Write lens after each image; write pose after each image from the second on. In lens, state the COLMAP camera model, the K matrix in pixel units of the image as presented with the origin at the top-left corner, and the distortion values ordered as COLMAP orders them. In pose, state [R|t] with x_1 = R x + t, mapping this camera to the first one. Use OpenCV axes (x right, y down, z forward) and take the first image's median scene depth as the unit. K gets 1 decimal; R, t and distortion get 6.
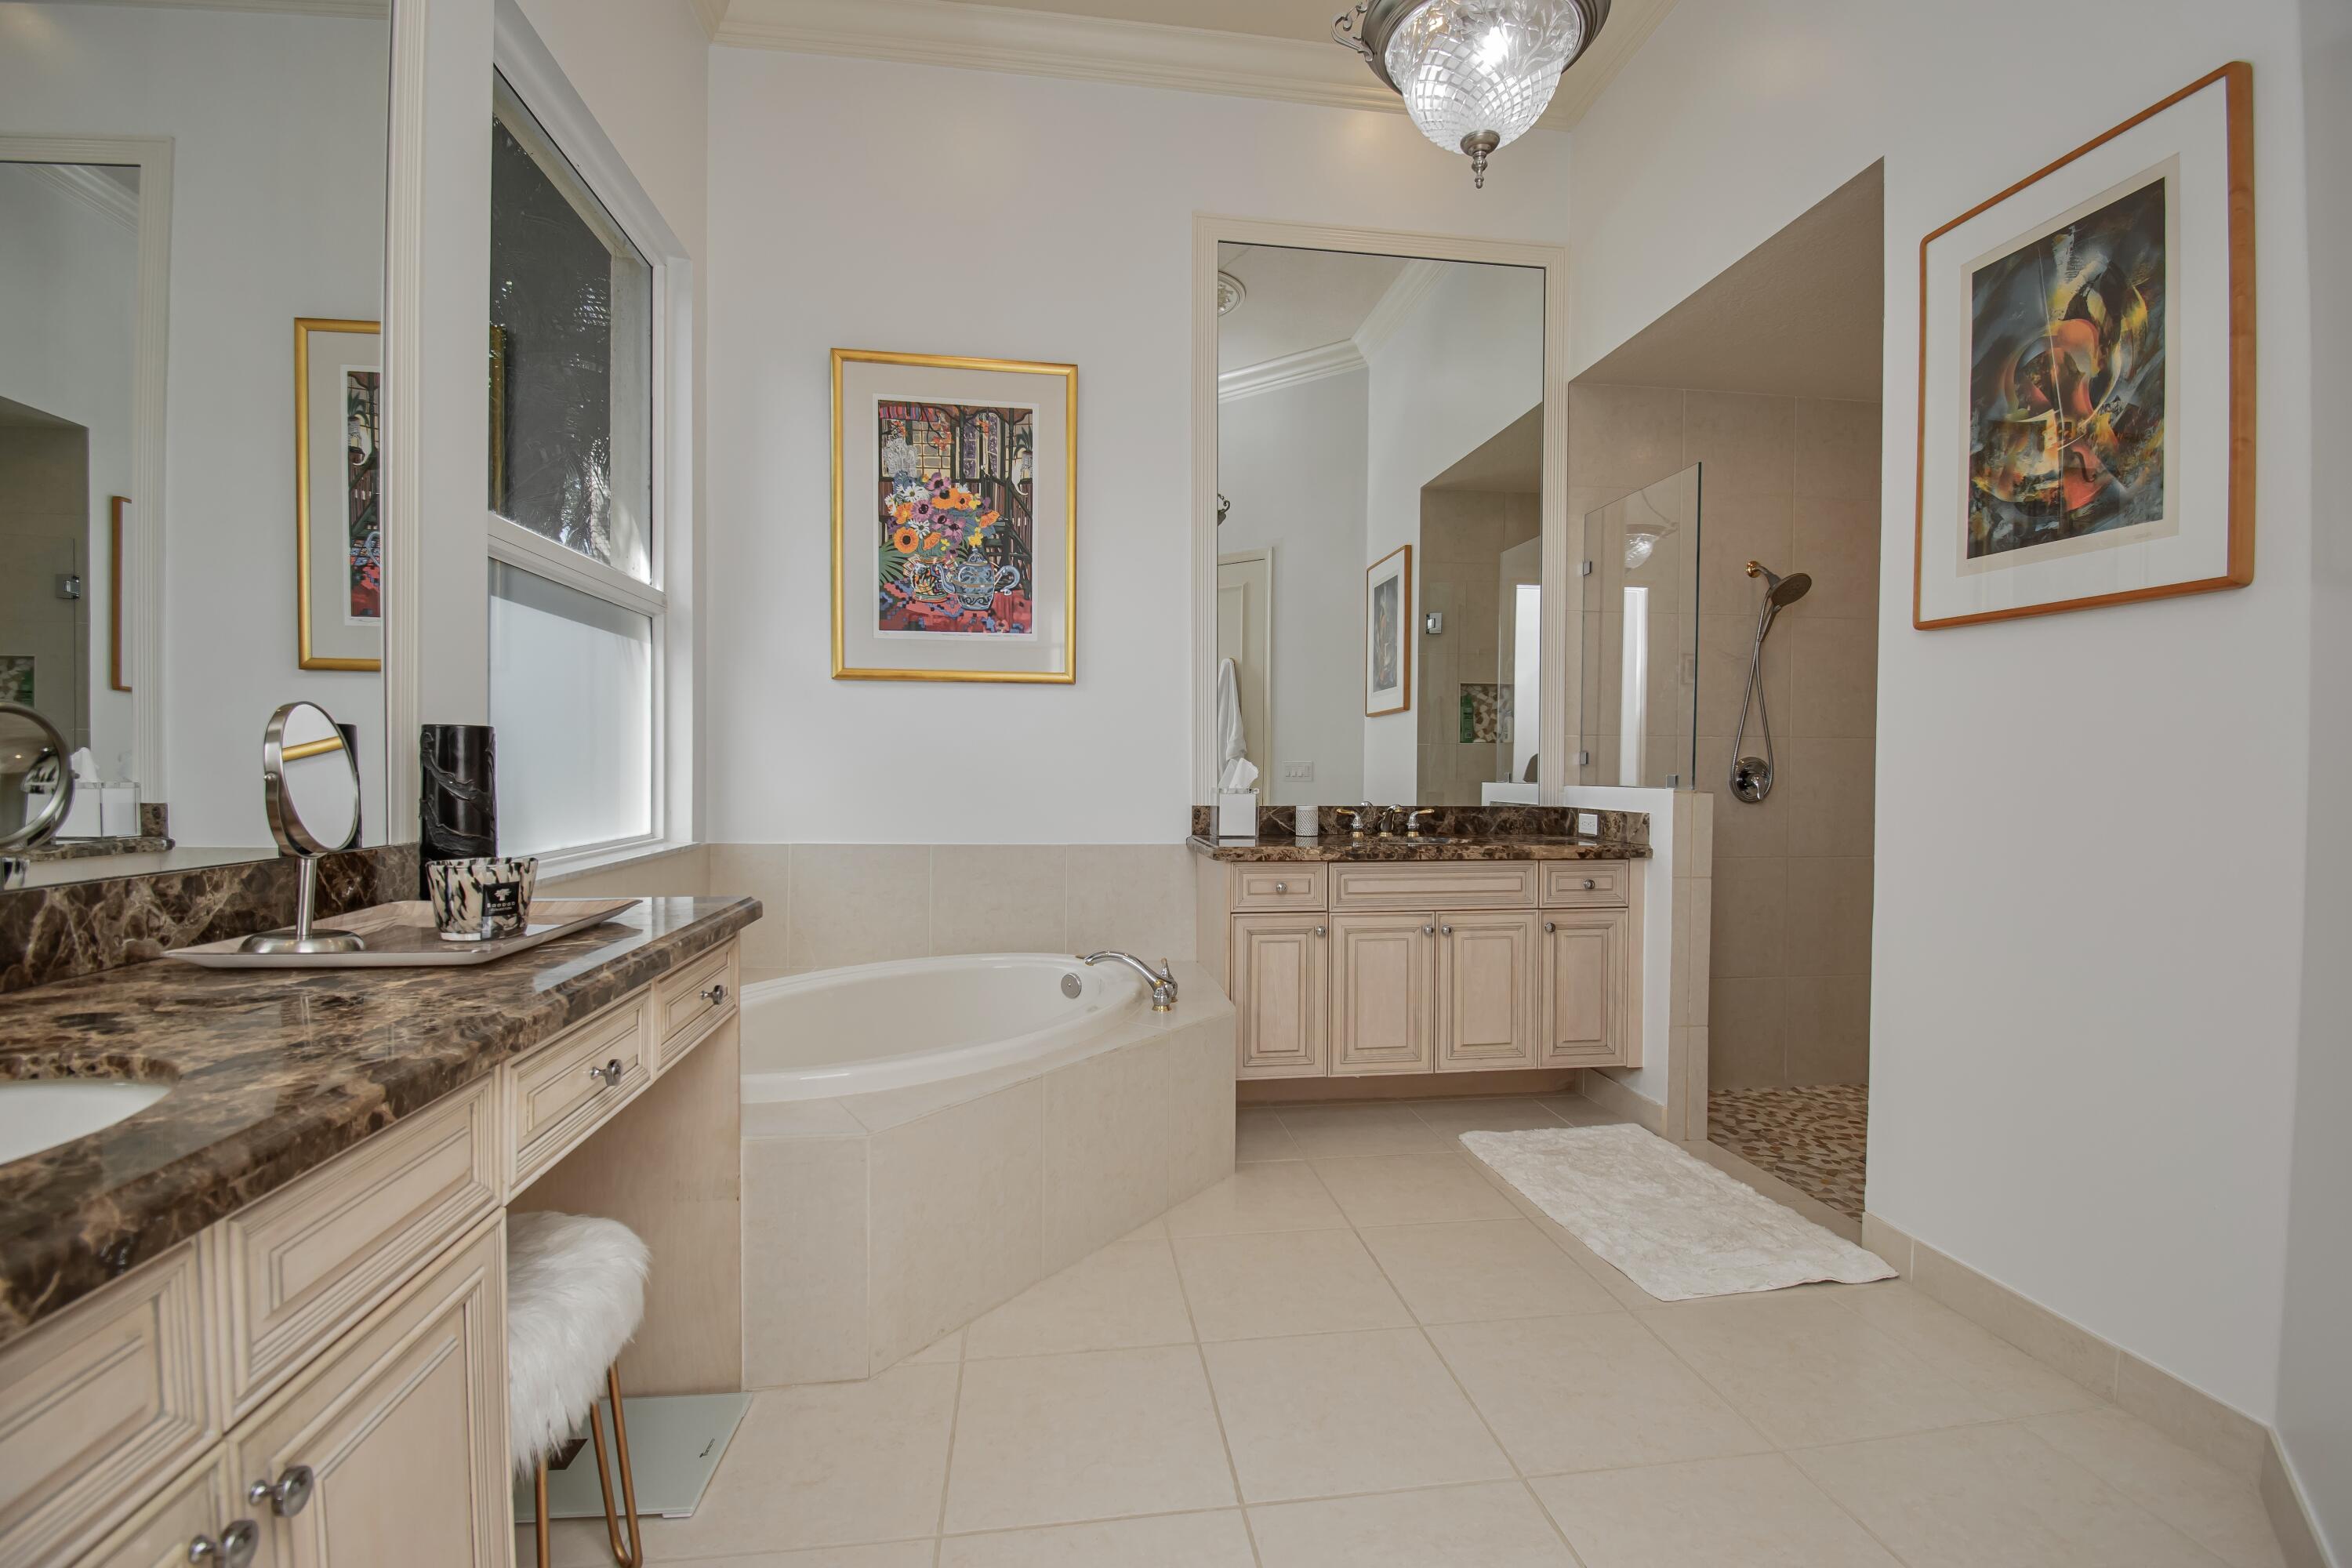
lens RADIAL K [[1063.1, 0, 1197.7], [0, 1063.1, 780.3], [0, 0, 1]] dist [-0.008891, -0.010517]
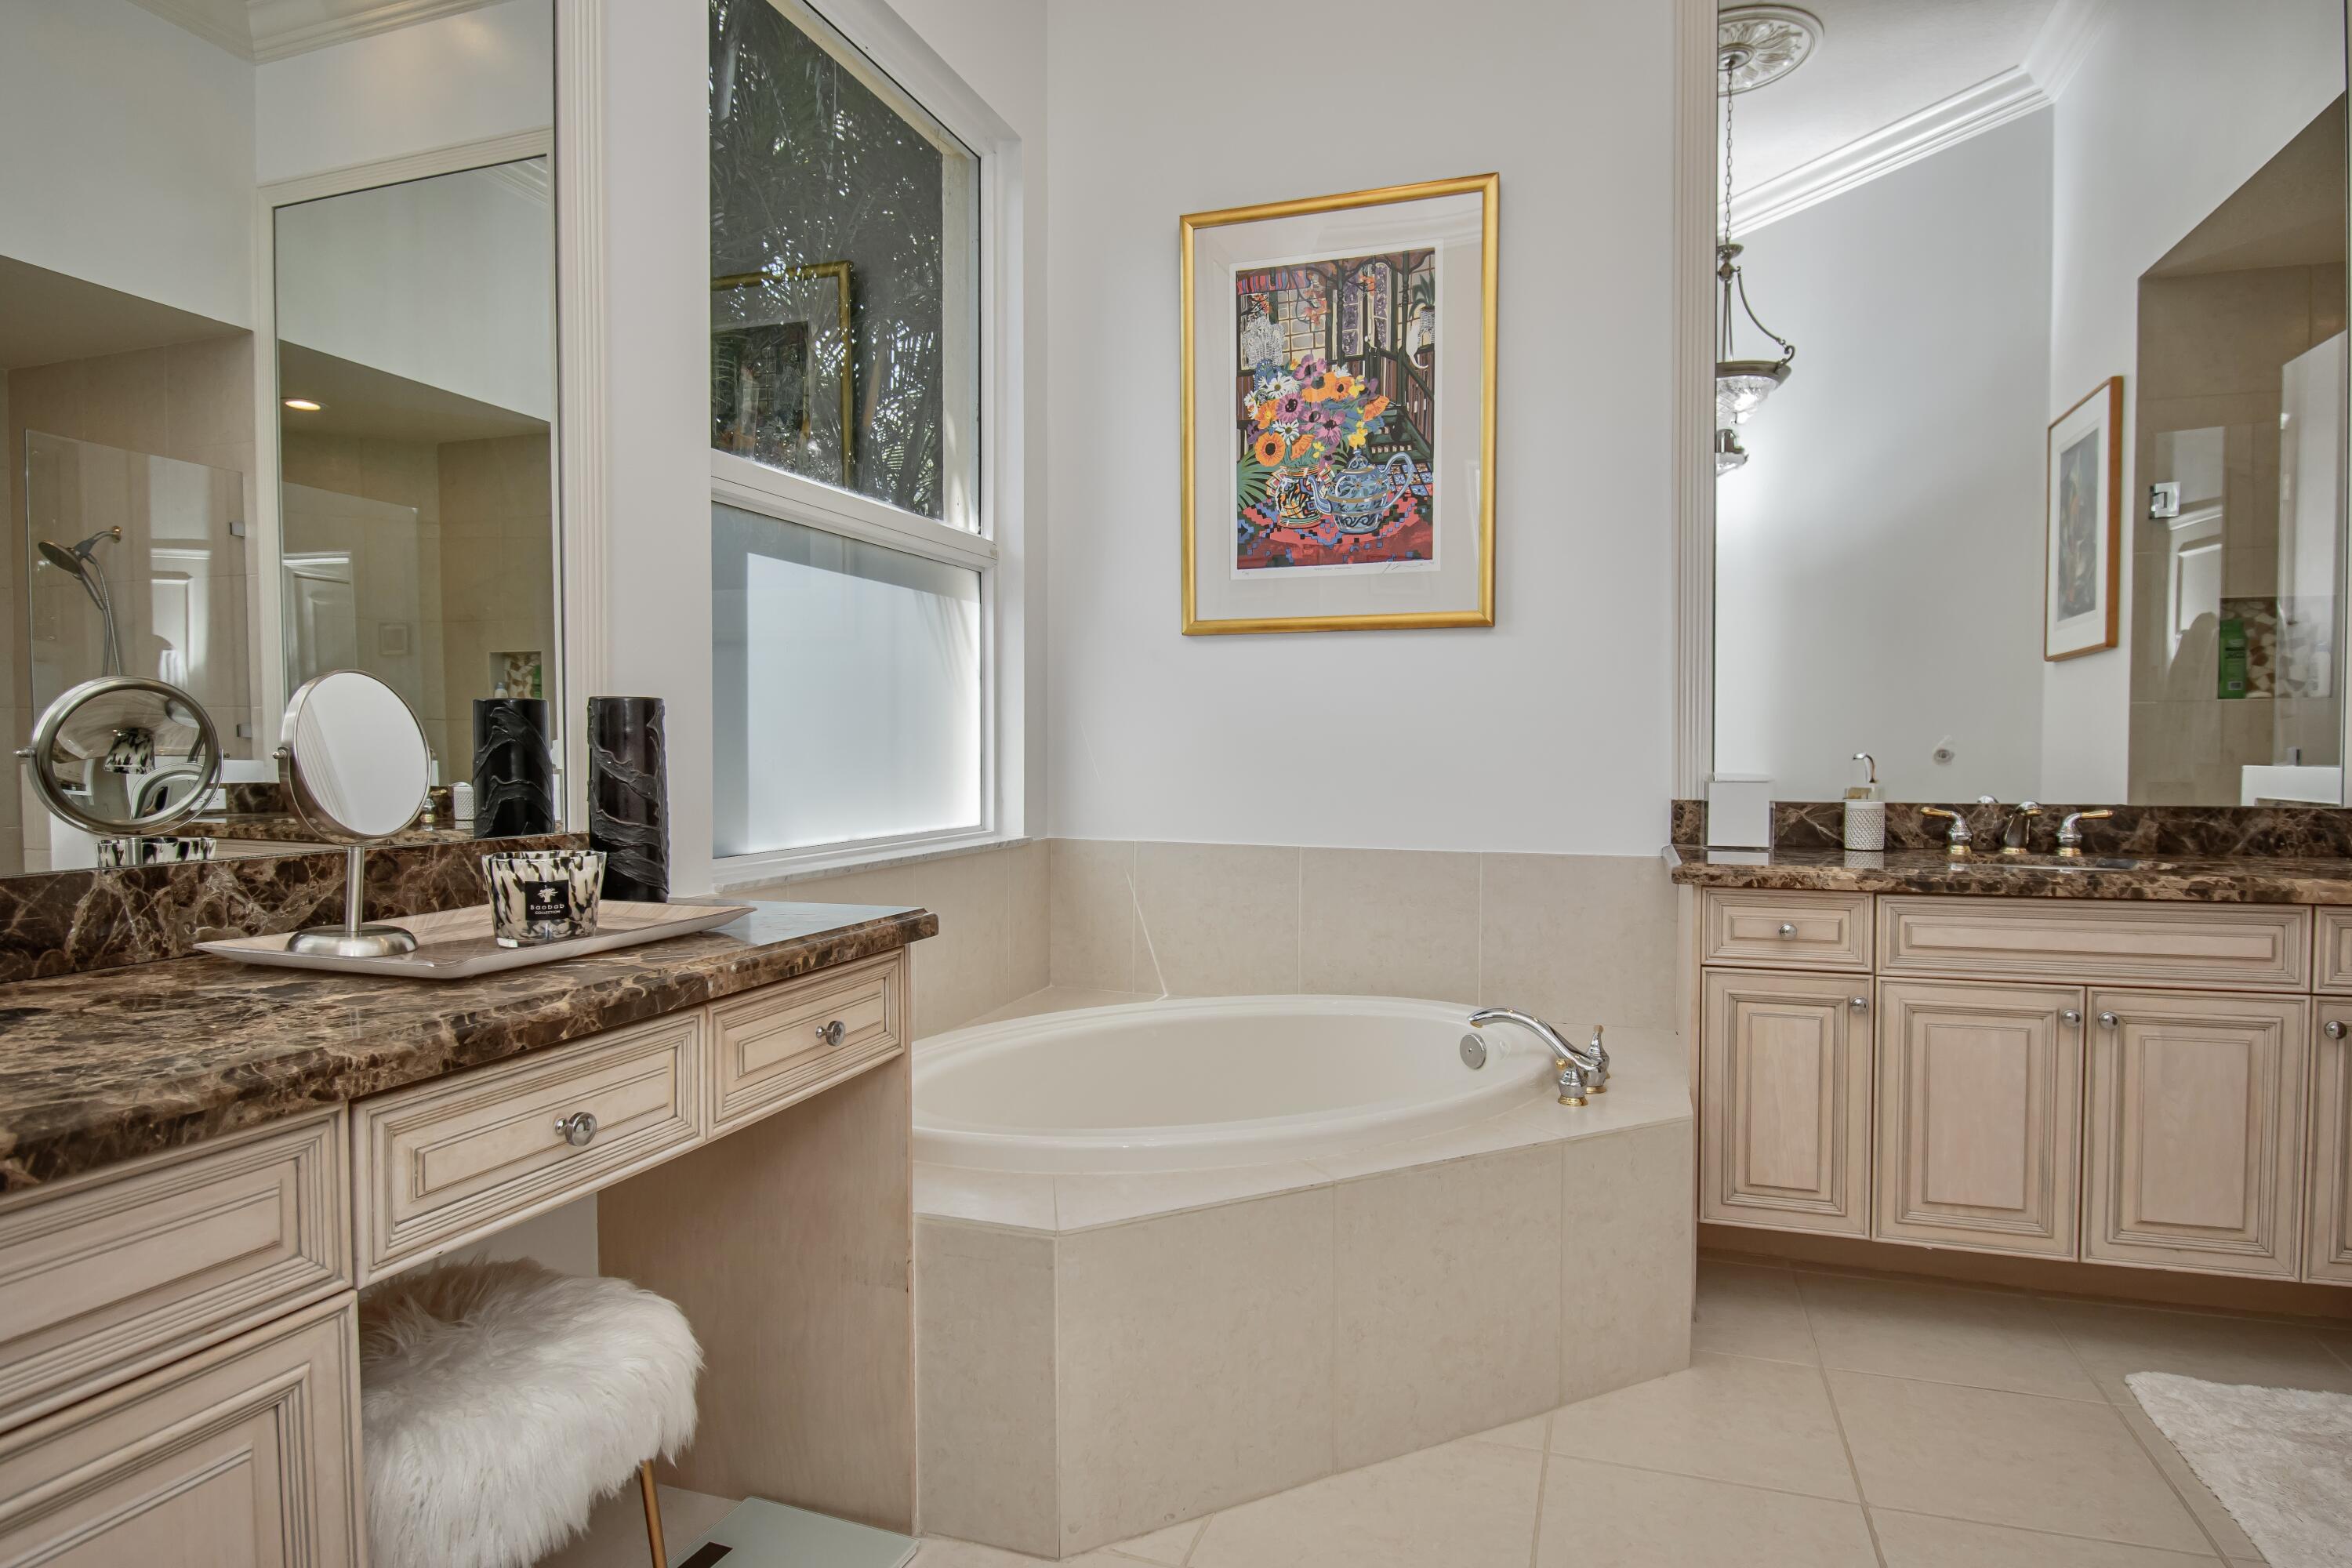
lens RADIAL K [[1306.0, 0, 1167.5], [0, 1306.0, 786.4], [0, 0, 1]] dist [-0.005959, -0.016591]
pose [[0.881787, 0.006807, -0.471598, 0.114072], [0.000761, 0.999874, 0.015855, 0.002426], [0.471647, -0.014339, 0.881671, 0.140338]]
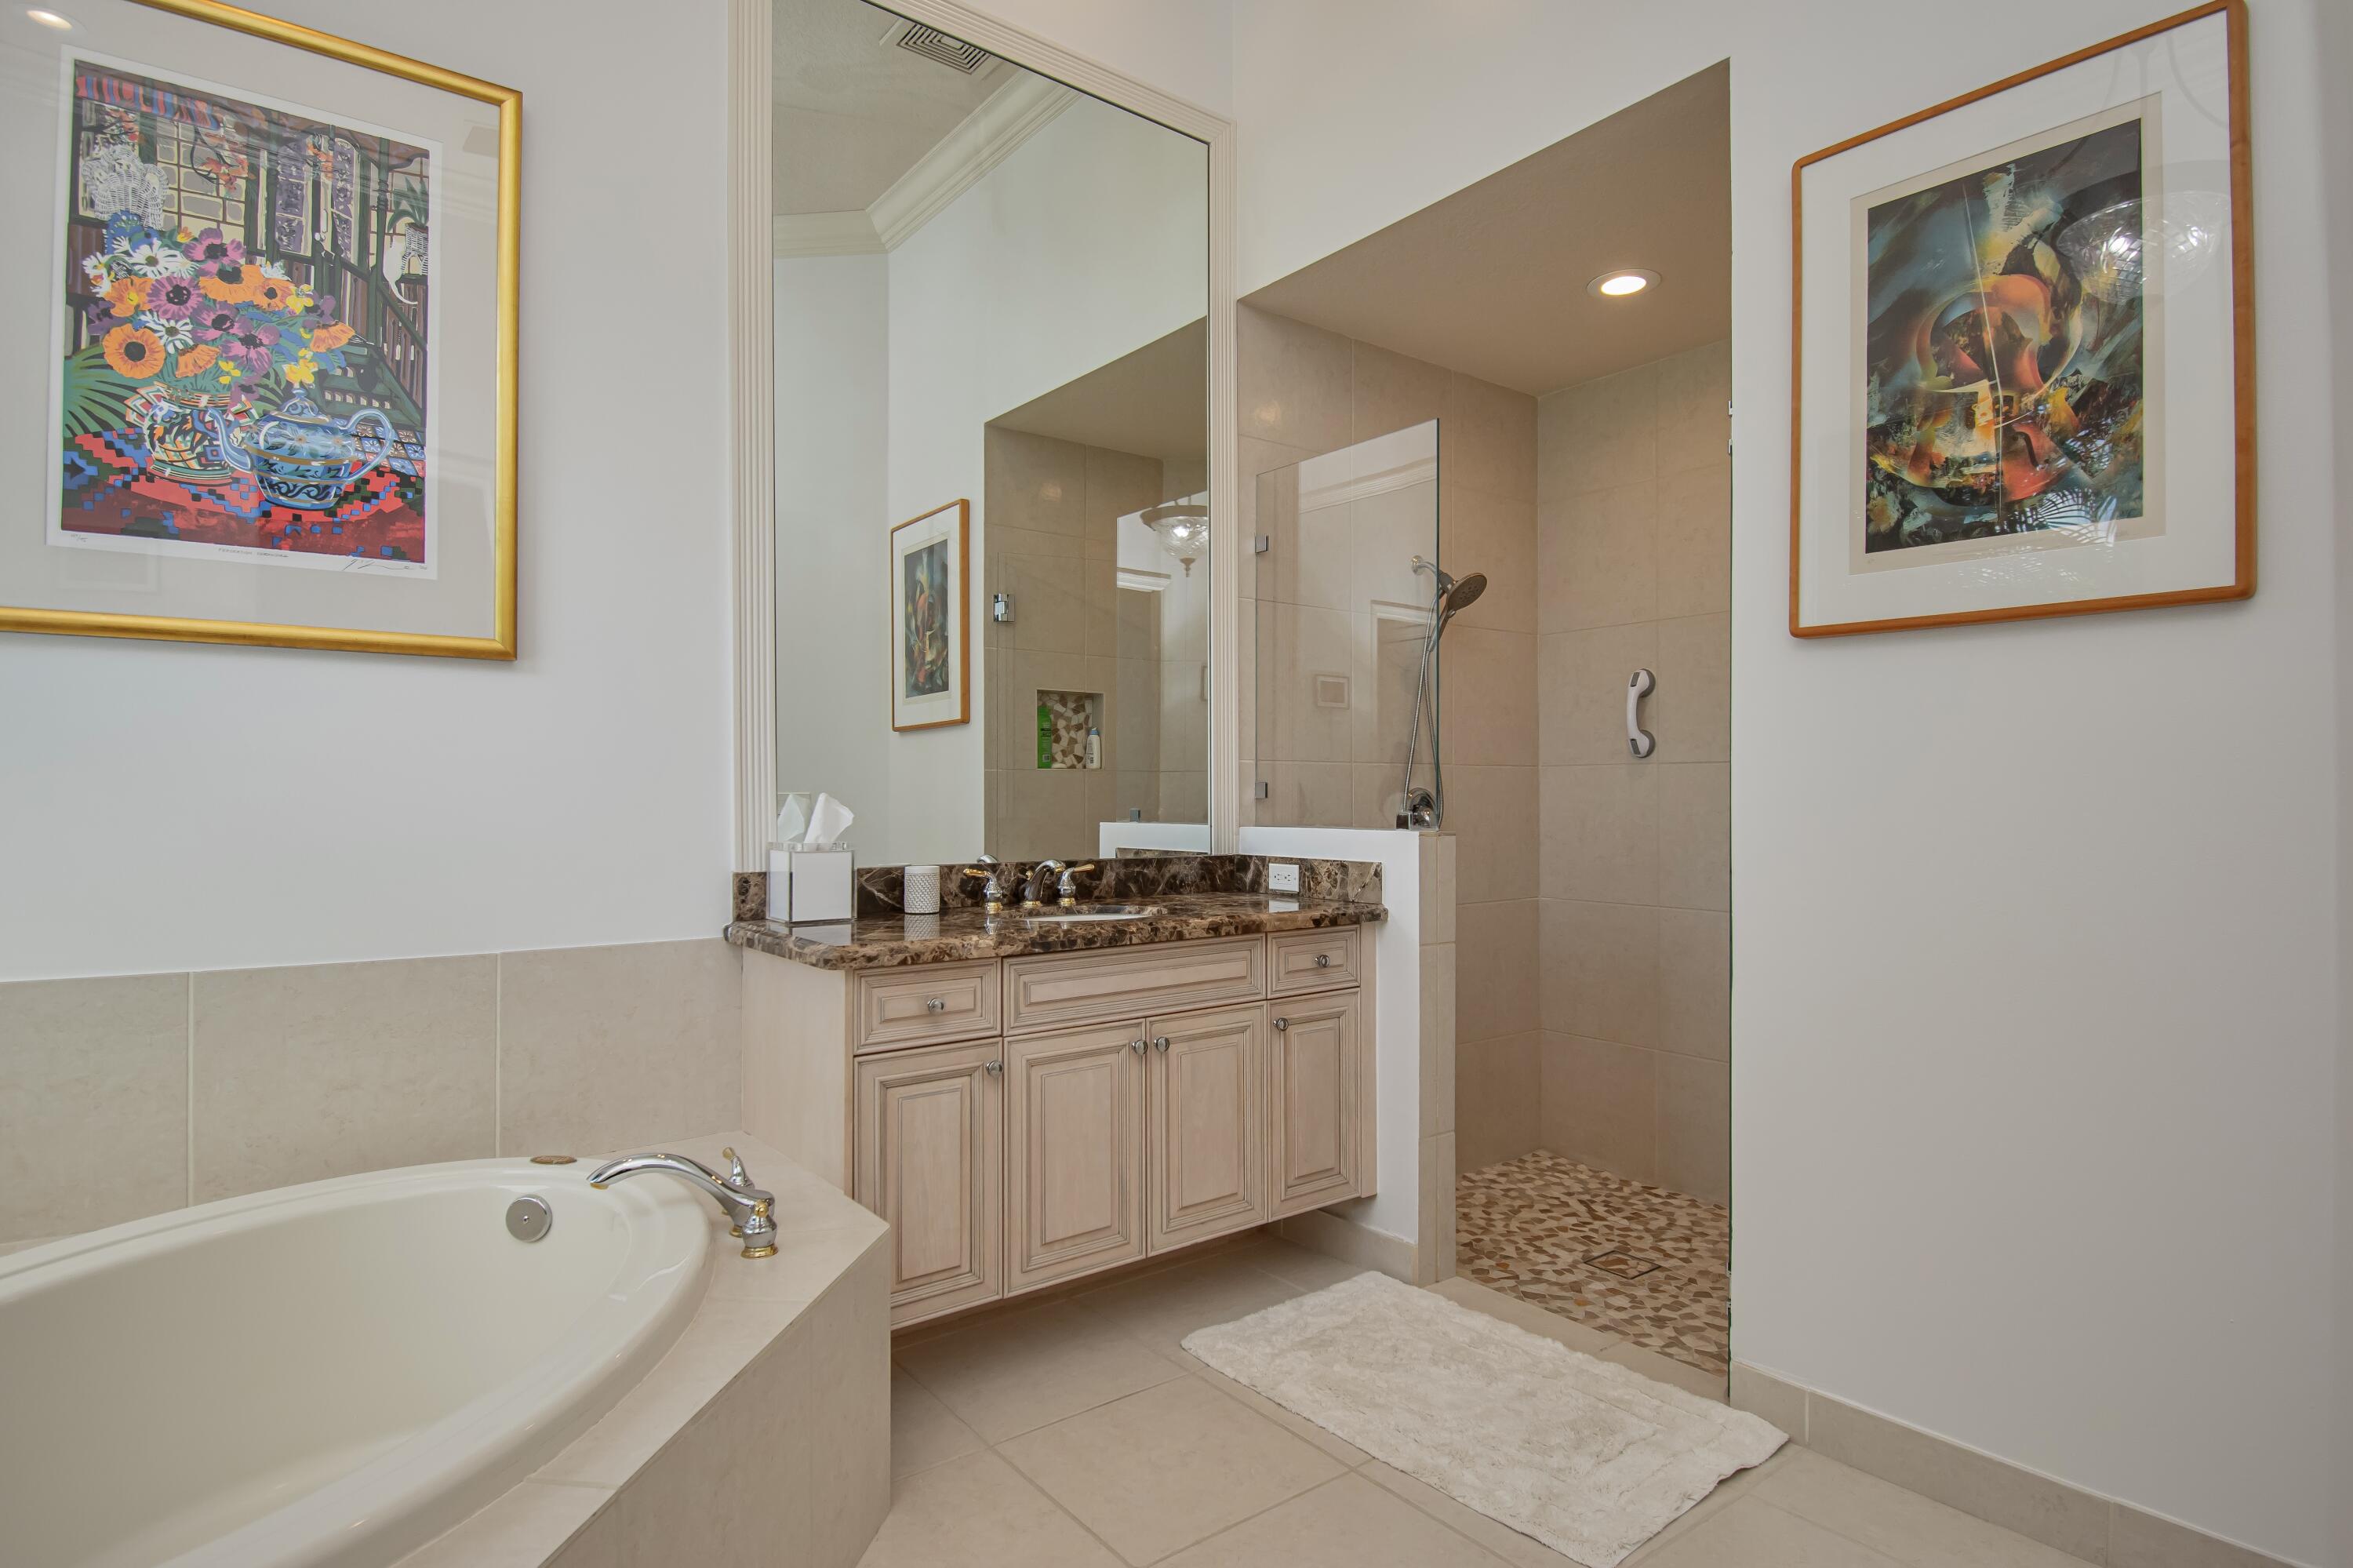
lens RADIAL K [[1233.3, 0, 1214.6], [0, 1233.3, 791.3], [0, 0, 1]] dist [-0.006076, -0.015293]
pose [[0.866660, -0.003528, 0.498887, -0.130860], [0.010864, 0.999871, -0.011802, -0.012346], [-0.498781, 0.015648, 0.866587, 0.291163]]
